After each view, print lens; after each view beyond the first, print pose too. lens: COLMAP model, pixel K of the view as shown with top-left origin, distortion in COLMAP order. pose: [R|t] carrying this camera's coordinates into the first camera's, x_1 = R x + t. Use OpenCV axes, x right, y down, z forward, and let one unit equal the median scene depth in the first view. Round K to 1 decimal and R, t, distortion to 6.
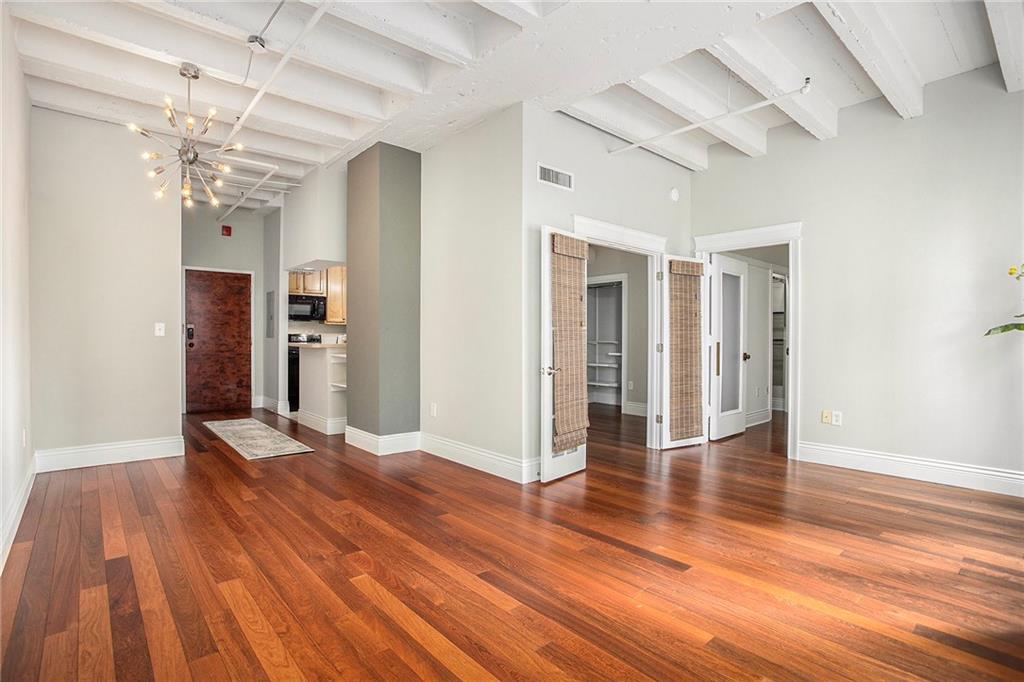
lens RADIAL K [[501.1, 0, 512.0], [0, 501.1, 341.0], [0, 0, 1]] dist [-0.021582, 0.000030]
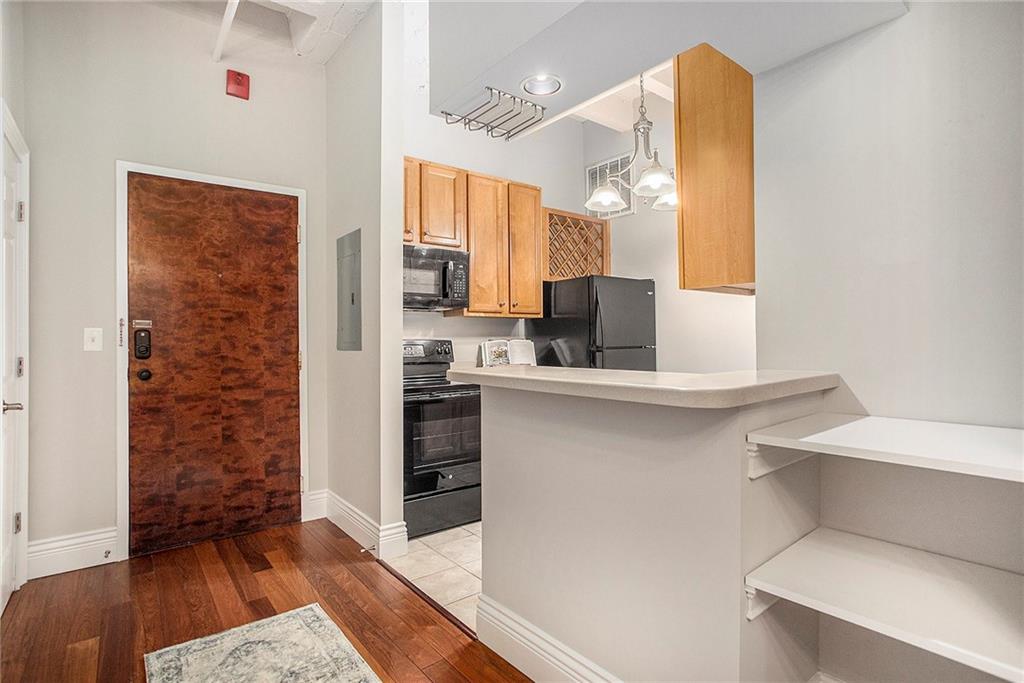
lens RADIAL K [[503.6, 0, 512.0], [0, 503.6, 341.5], [0, 0, 1]] dist [-0.018200, -0.000104]
pose [[0.999317, 0.002722, -0.036848, -0.339329], [-0.002034, 0.999823, 0.018678, -0.023117], [0.036892, -0.018590, 0.999146, 0.605037]]
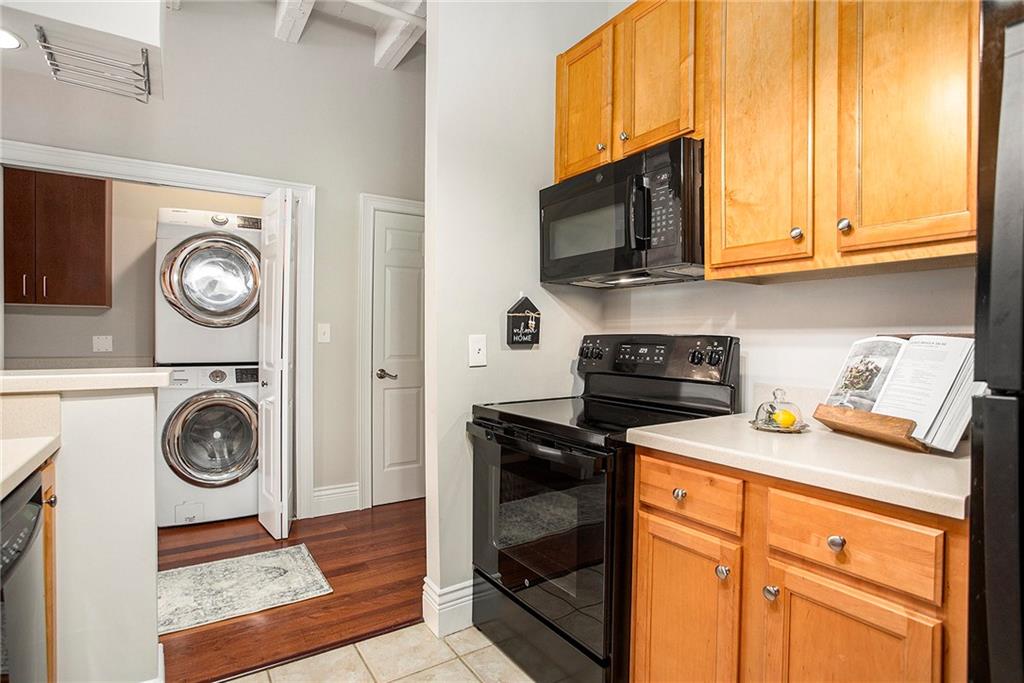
lens RADIAL K [[534.9, 0, 512.0], [0, 534.9, 341.5], [0, 0, 1]] dist [-0.002346, 0.000383]
pose [[-0.147072, 0.016500, -0.988988, -0.165842], [0.014201, 0.999793, 0.014568, -0.017343], [0.989024, -0.011902, -0.147276, 1.041383]]
